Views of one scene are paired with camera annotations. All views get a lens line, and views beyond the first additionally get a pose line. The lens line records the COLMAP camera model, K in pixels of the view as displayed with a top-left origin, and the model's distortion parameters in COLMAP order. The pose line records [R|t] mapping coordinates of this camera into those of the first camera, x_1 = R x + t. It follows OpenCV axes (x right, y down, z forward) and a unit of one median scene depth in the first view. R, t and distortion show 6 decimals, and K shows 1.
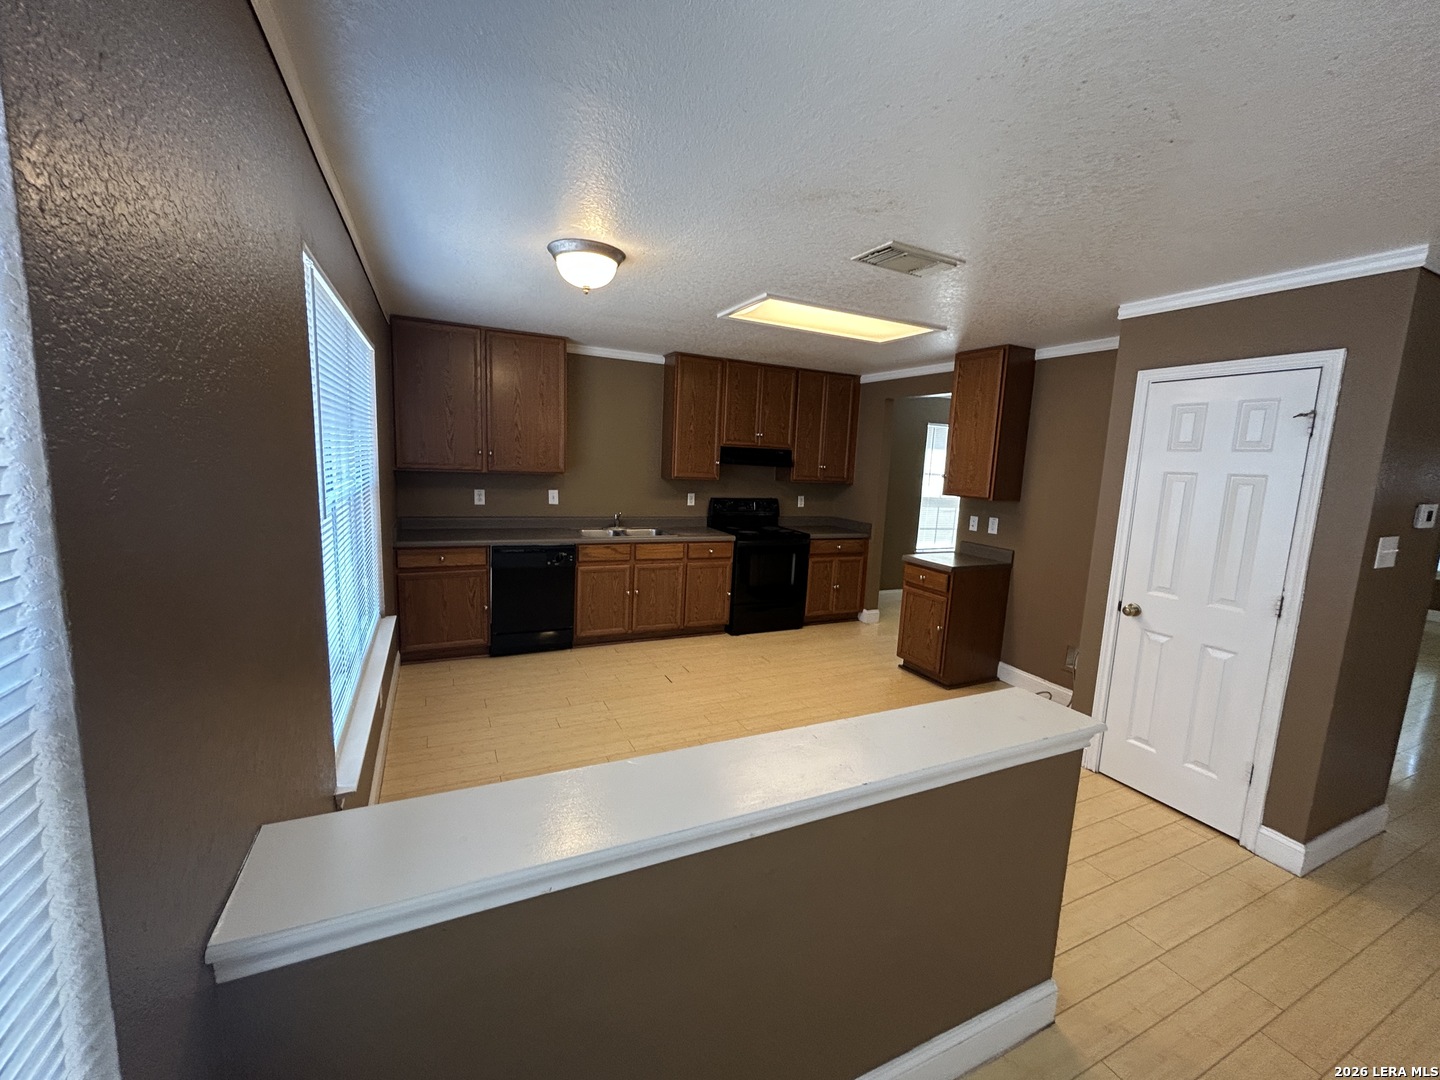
lens RADIAL K [[583.7, 0, 720.0], [0, 583.7, 540.0], [0, 0, 1]] dist [0.000809, 0.000197]
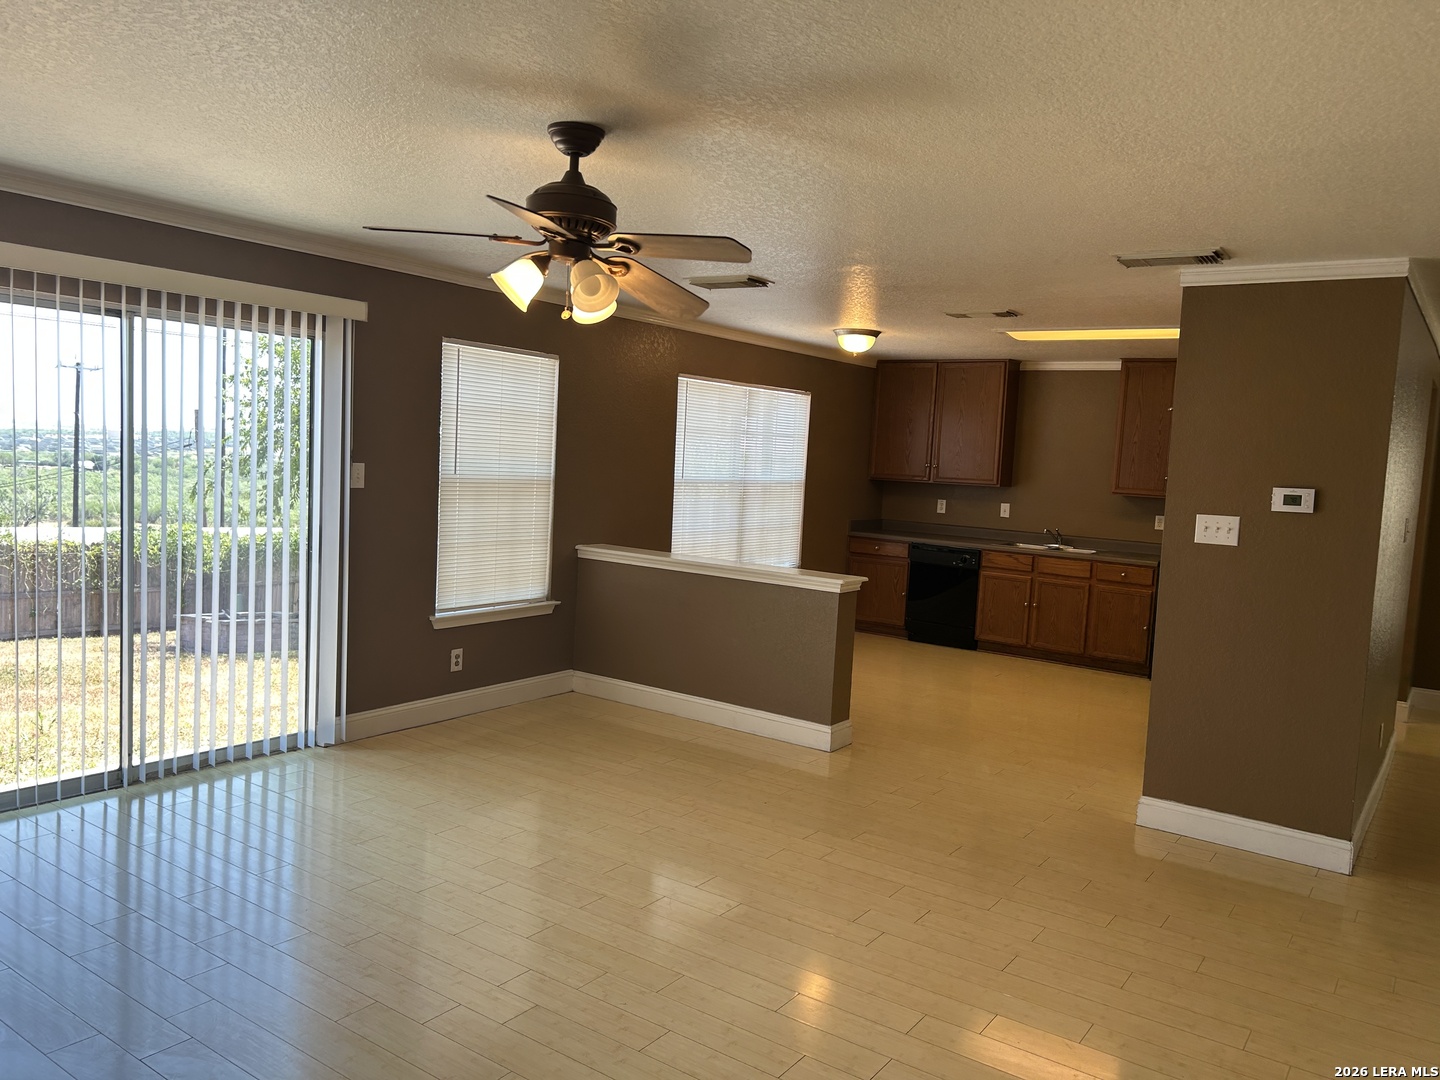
lens RADIAL K [[1090.7, 0, 720.0], [0, 1090.7, 540.0], [0, 0, 1]] dist [0.003164, 0.000535]
pose [[0.487167, 0.051085, -0.871813, 1.235515], [-0.148034, 0.988672, -0.024788, 0.107931], [0.860671, 0.141134, 0.489211, -0.389714]]
